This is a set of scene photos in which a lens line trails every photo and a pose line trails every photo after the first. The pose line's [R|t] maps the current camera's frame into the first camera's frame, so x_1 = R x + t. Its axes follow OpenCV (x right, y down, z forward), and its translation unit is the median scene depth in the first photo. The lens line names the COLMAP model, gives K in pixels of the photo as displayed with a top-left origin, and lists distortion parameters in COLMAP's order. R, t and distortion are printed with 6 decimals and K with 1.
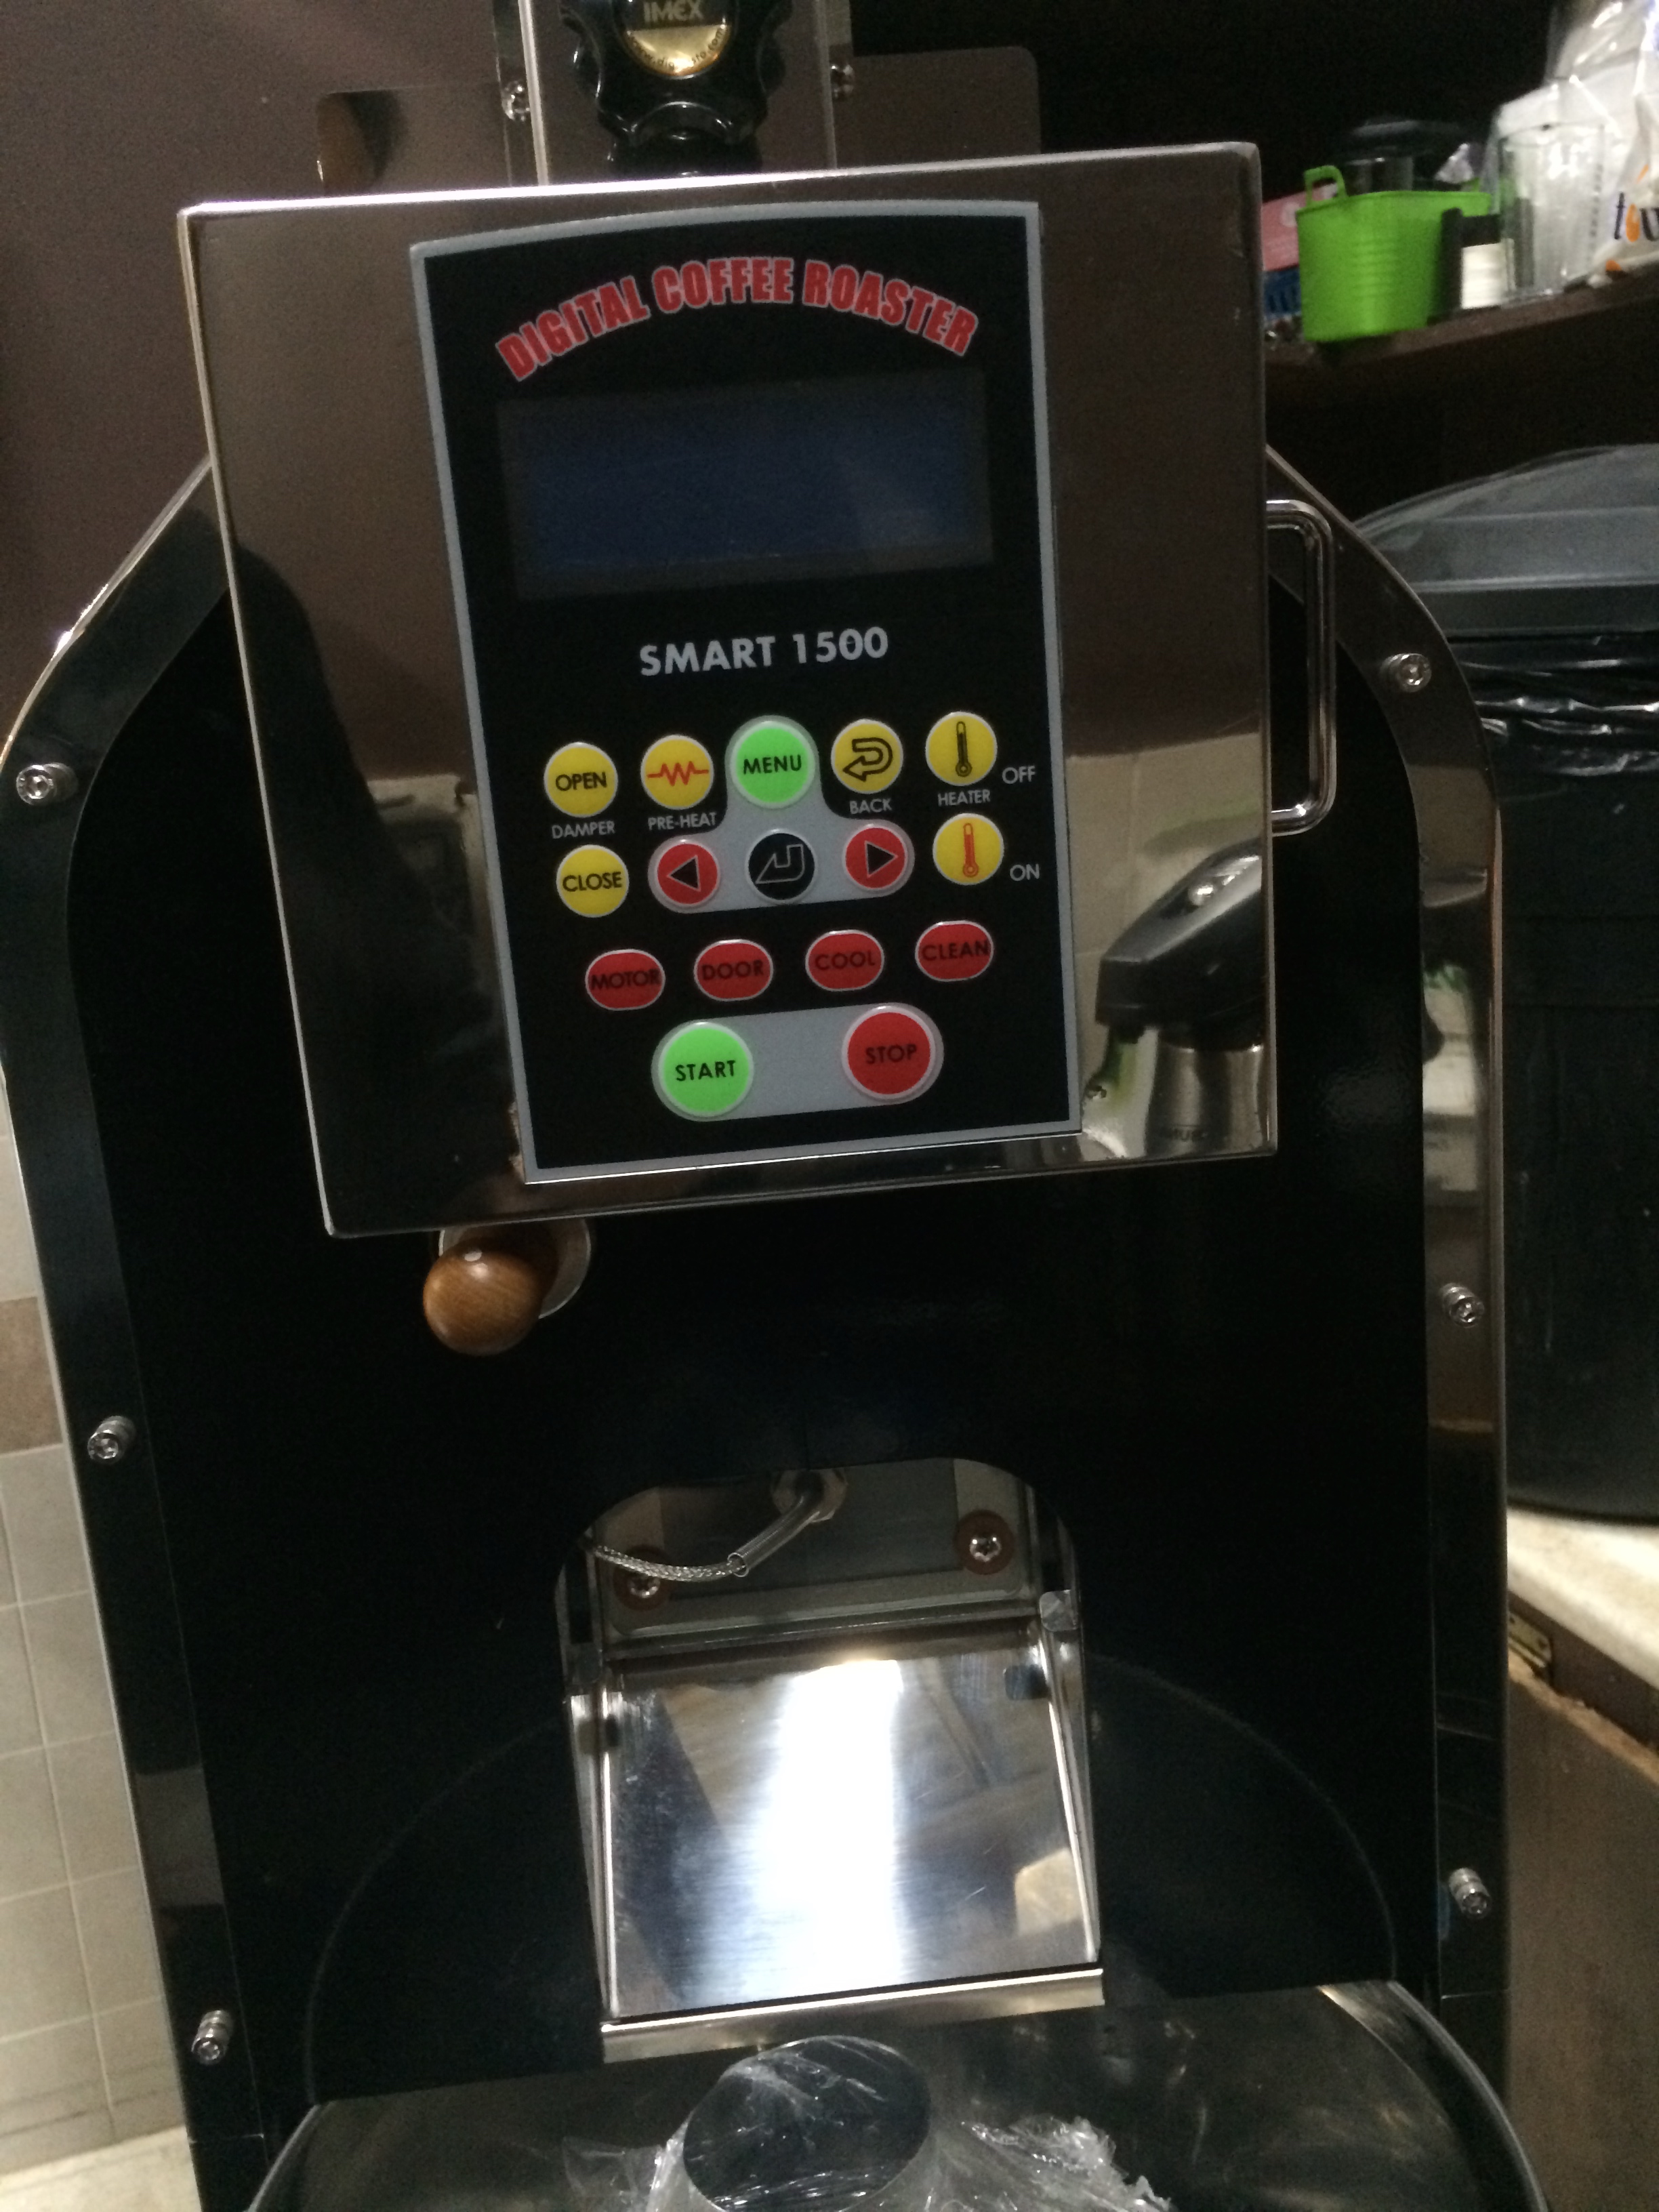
lens RADIAL K [[1909.3, 0, 836.1], [0, 1909.3, 1123.0], [0, 0, 1]] dist [0.026395, 0.017343]
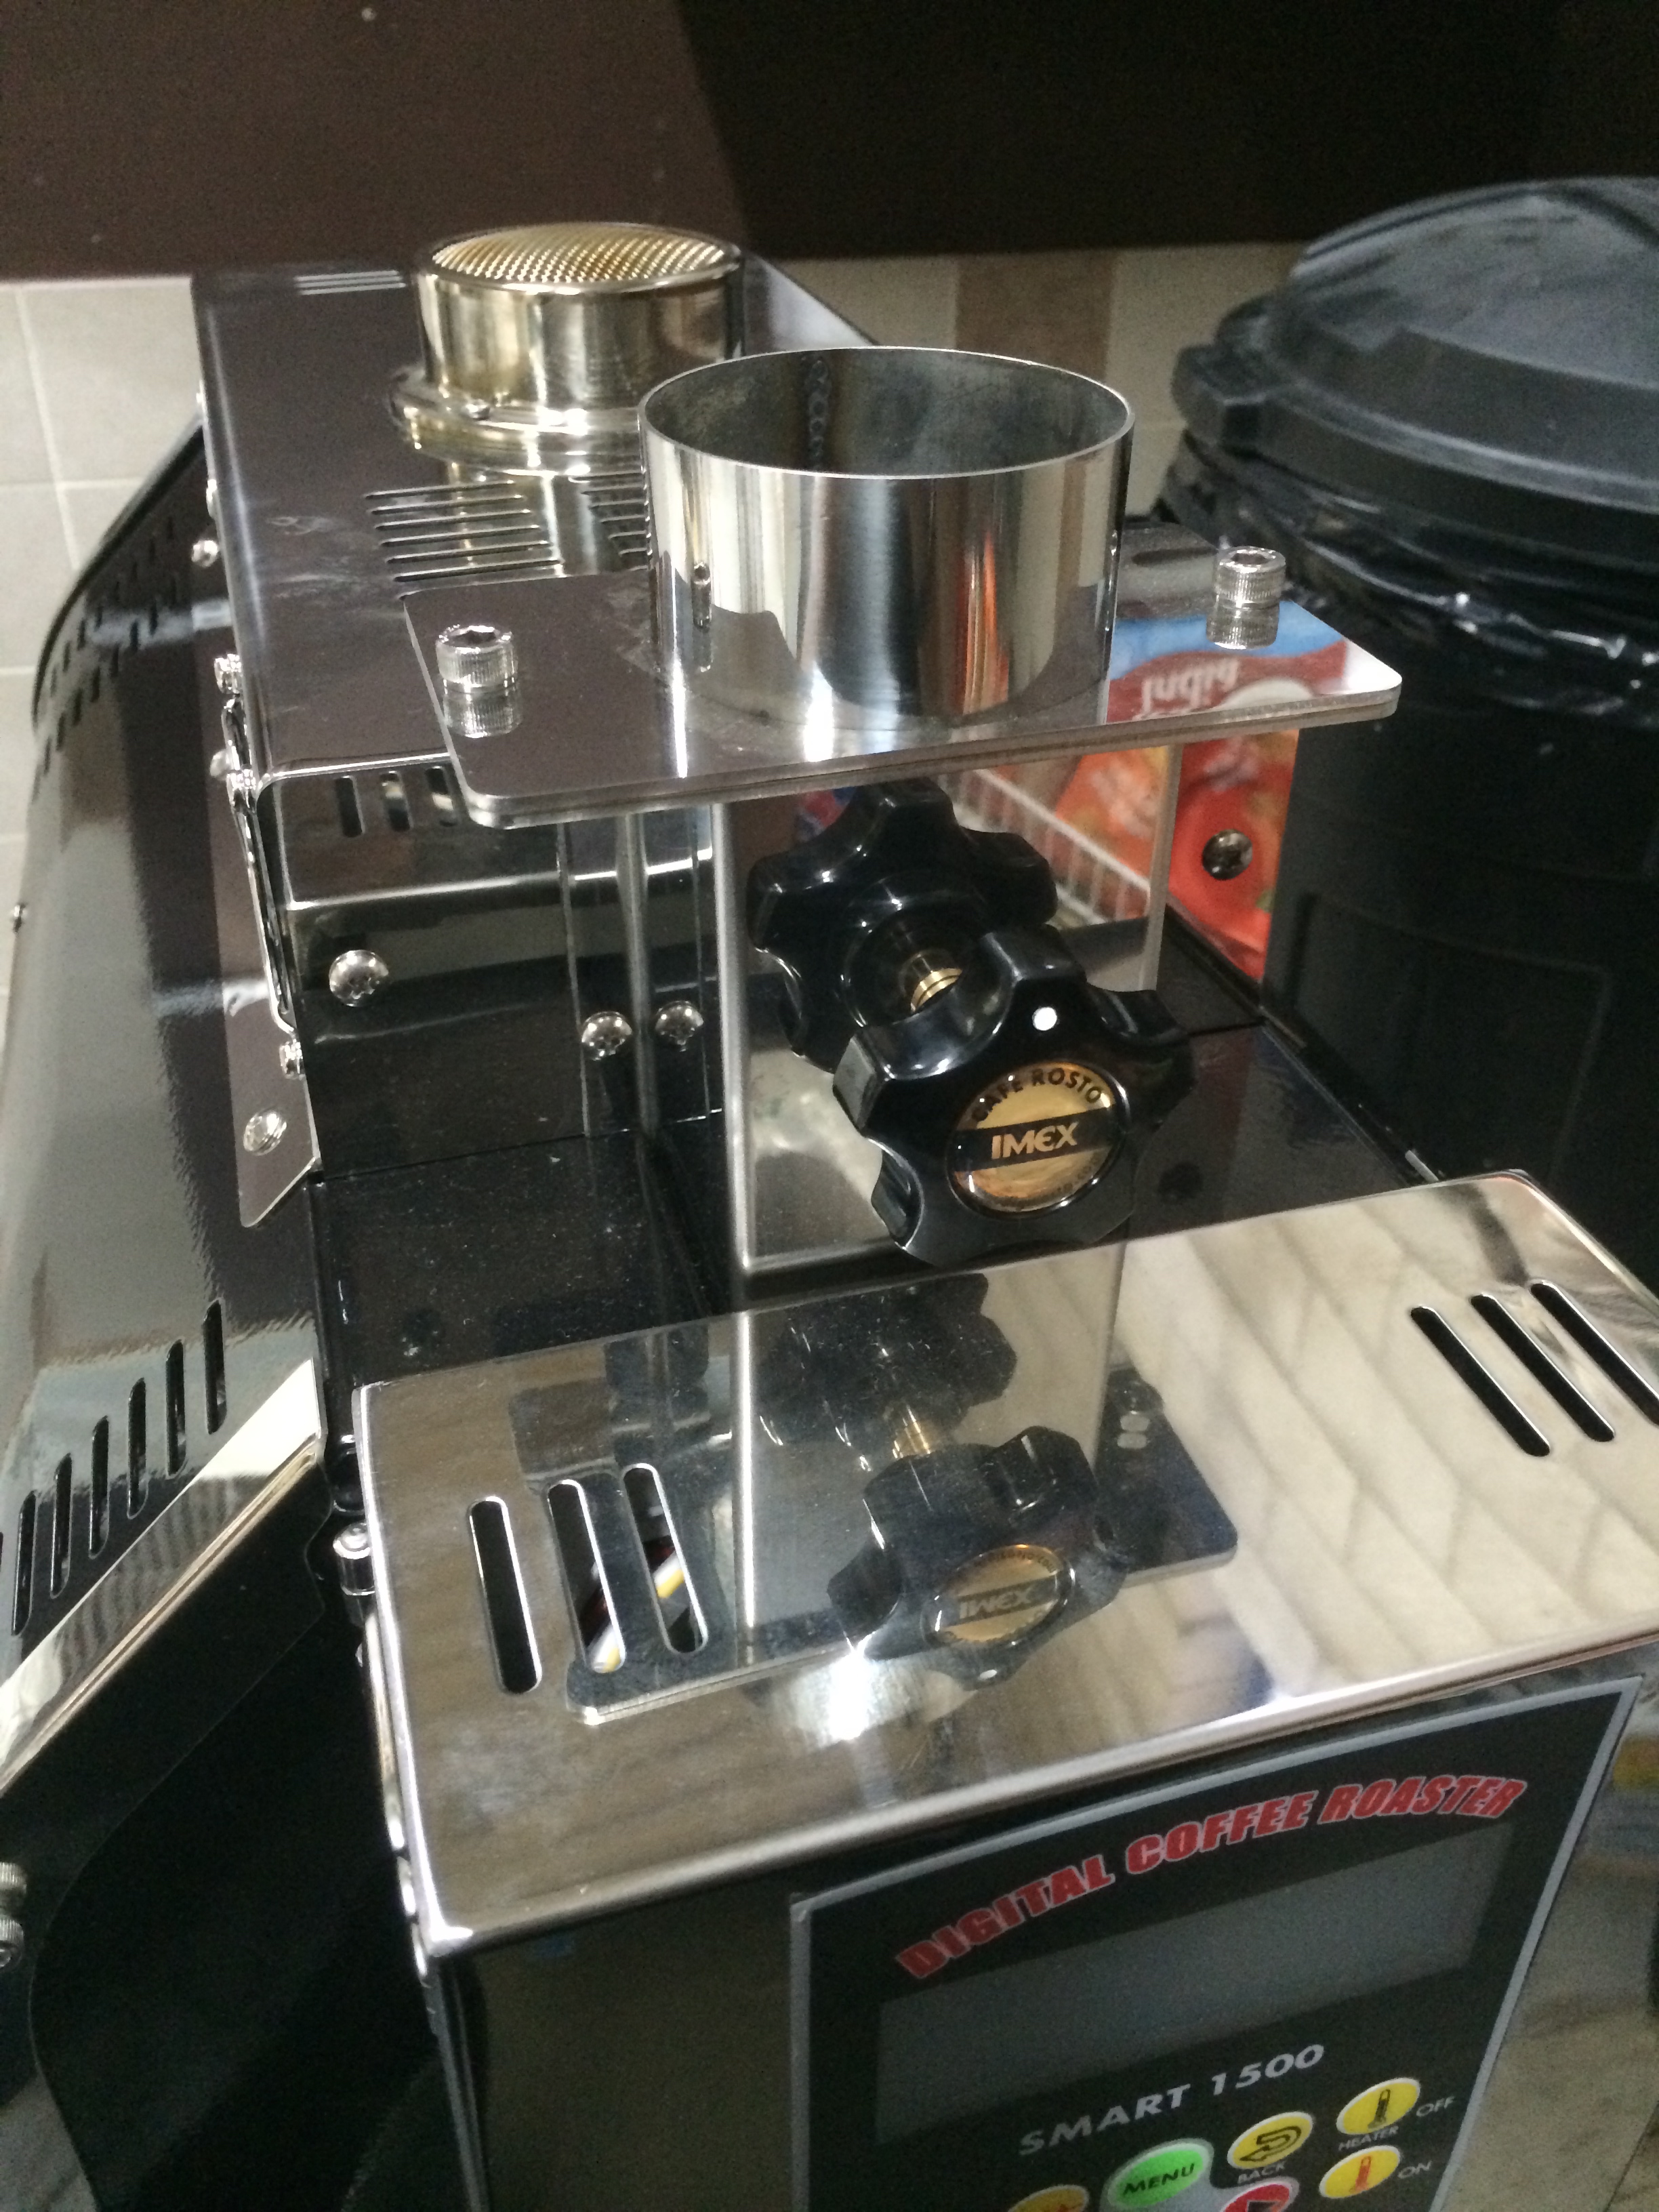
lens RADIAL K [[1909.3, 0, 845.8], [0, 1909.3, 1105.6], [0, 0, 1]] dist [0.026395, 0.017343]
pose [[0.969411, -0.059624, 0.238092, -0.315168], [-0.026389, 0.939104, 0.342618, -0.856492], [-0.244022, -0.338420, 0.908804, 0.470395]]
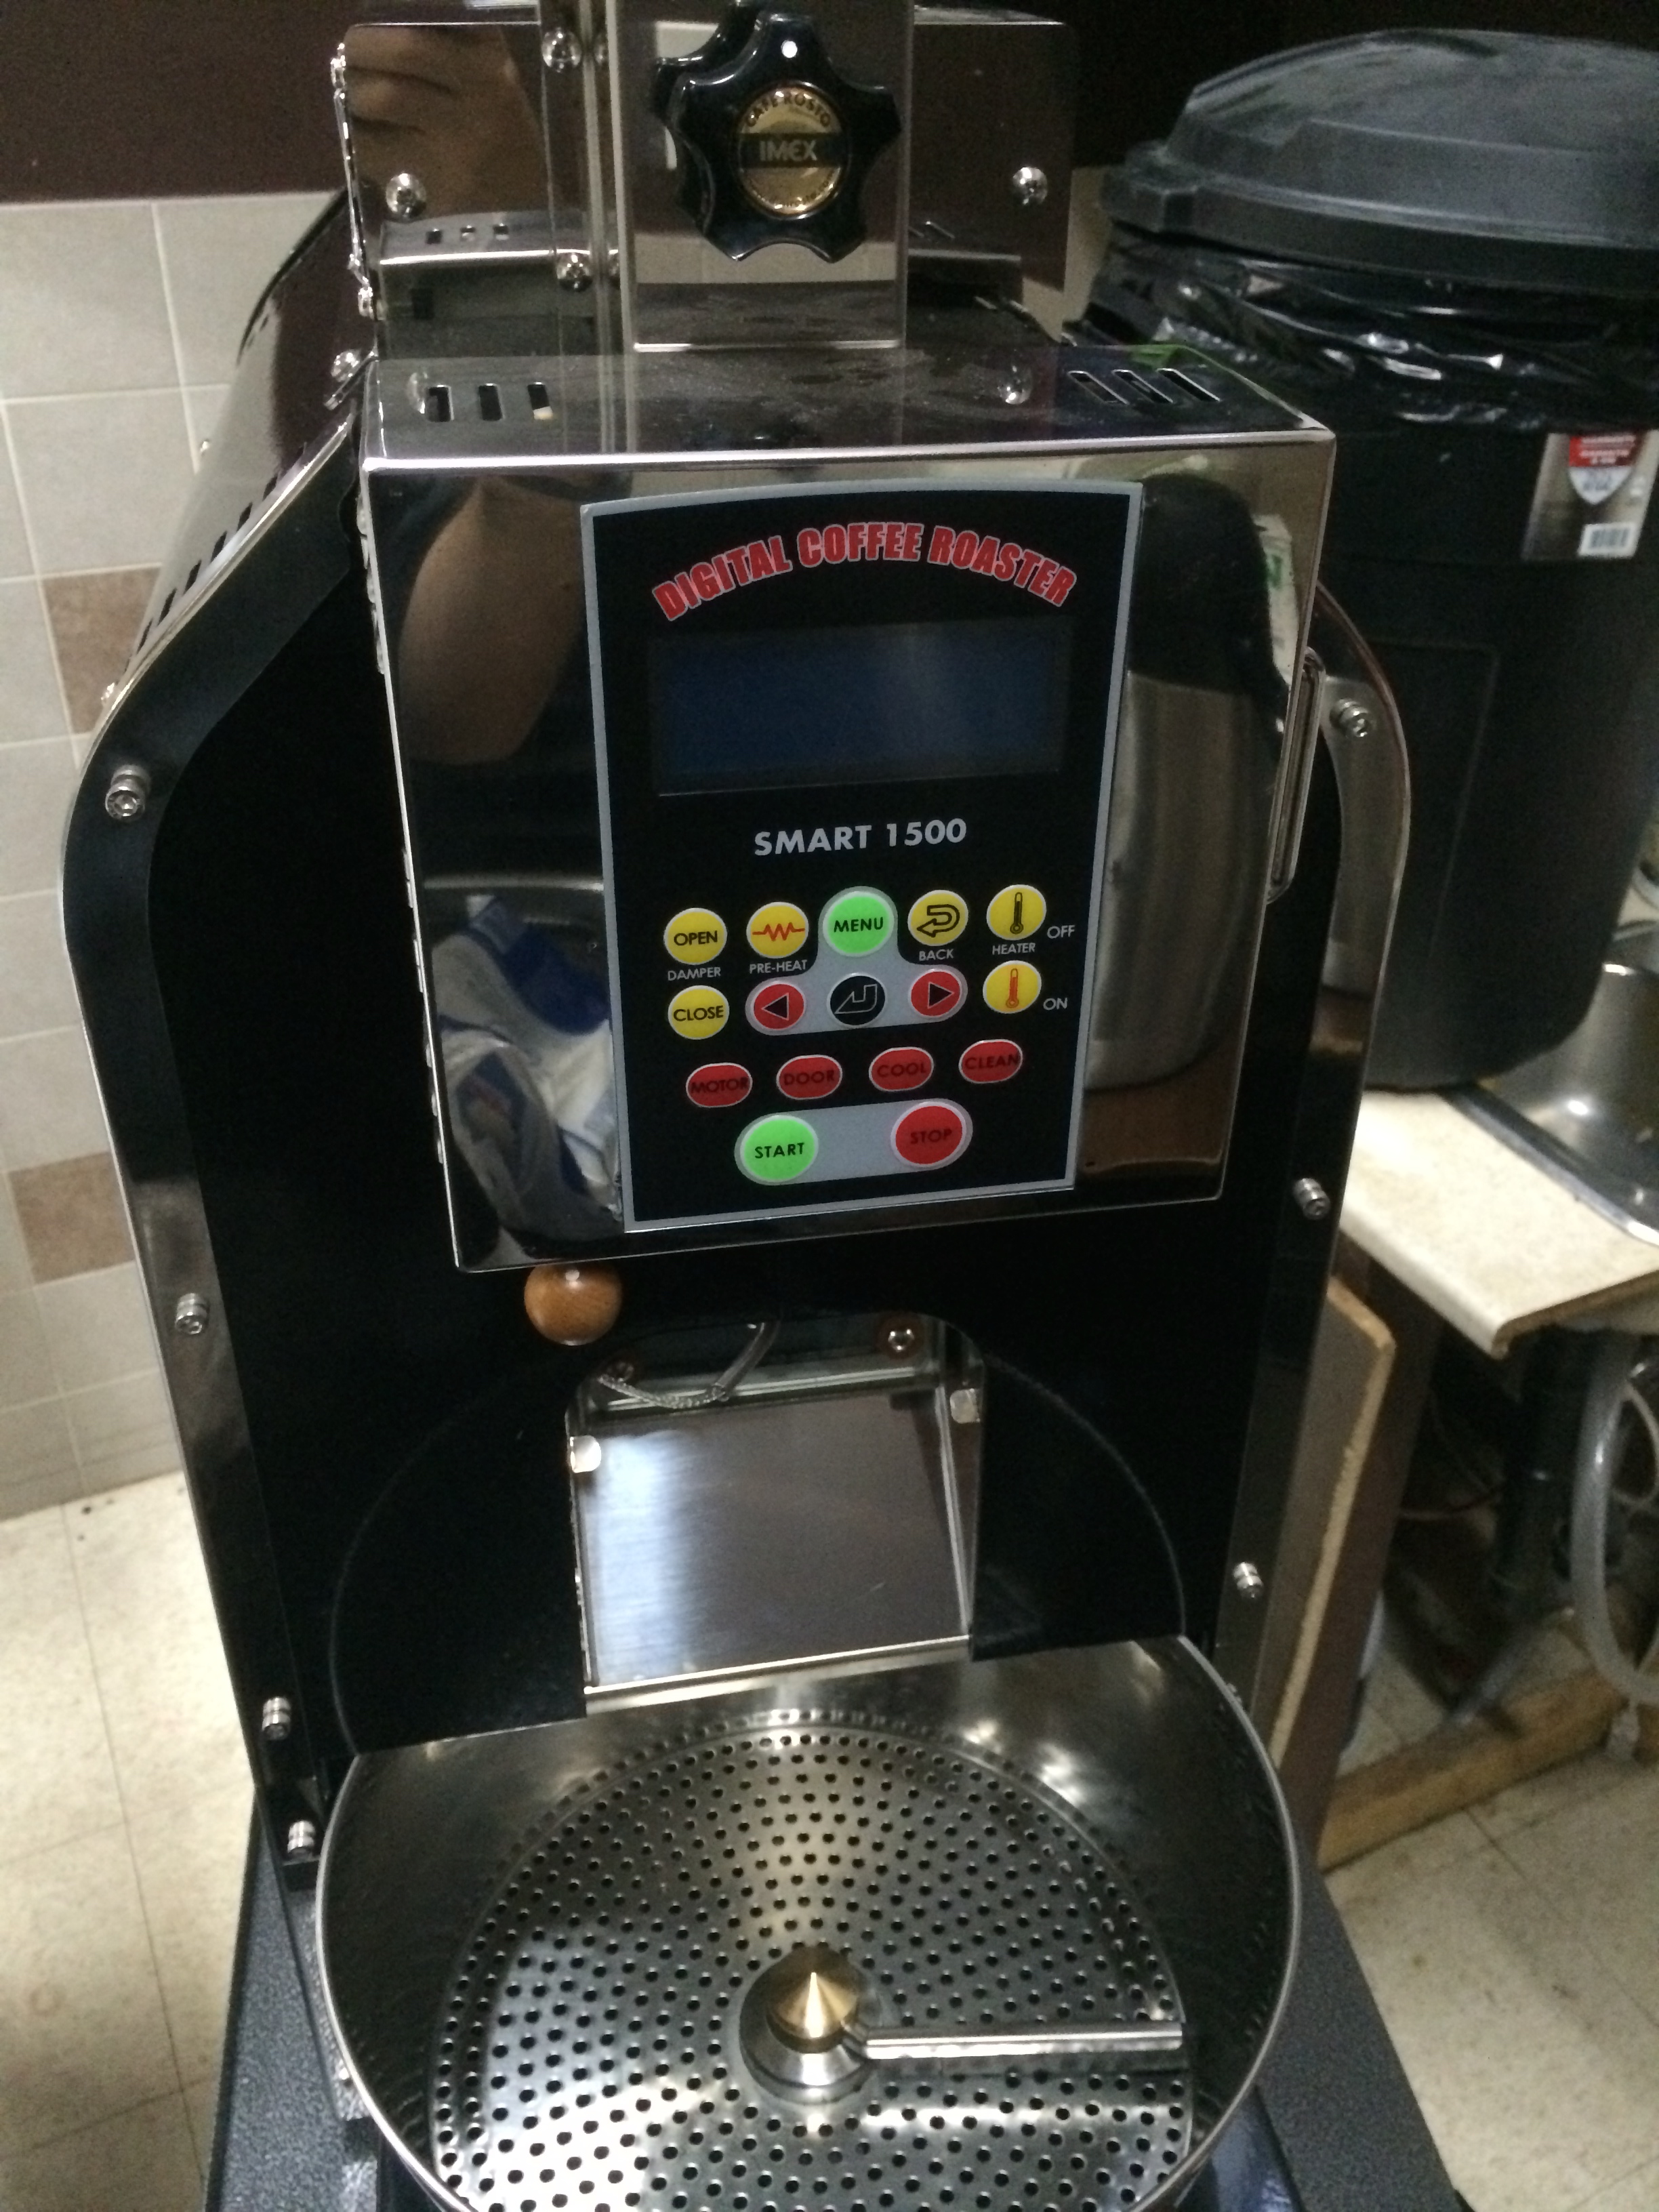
lens RADIAL K [[1909.3, 0, 844.9], [0, 1909.3, 1114.7], [0, 0, 1]] dist [0.026395, 0.017343]
pose [[0.987898, 0.008249, 0.154887, -0.221194], [-0.058007, 0.945771, 0.319614, -0.449796], [-0.143851, -0.324730, 0.934803, -0.126212]]
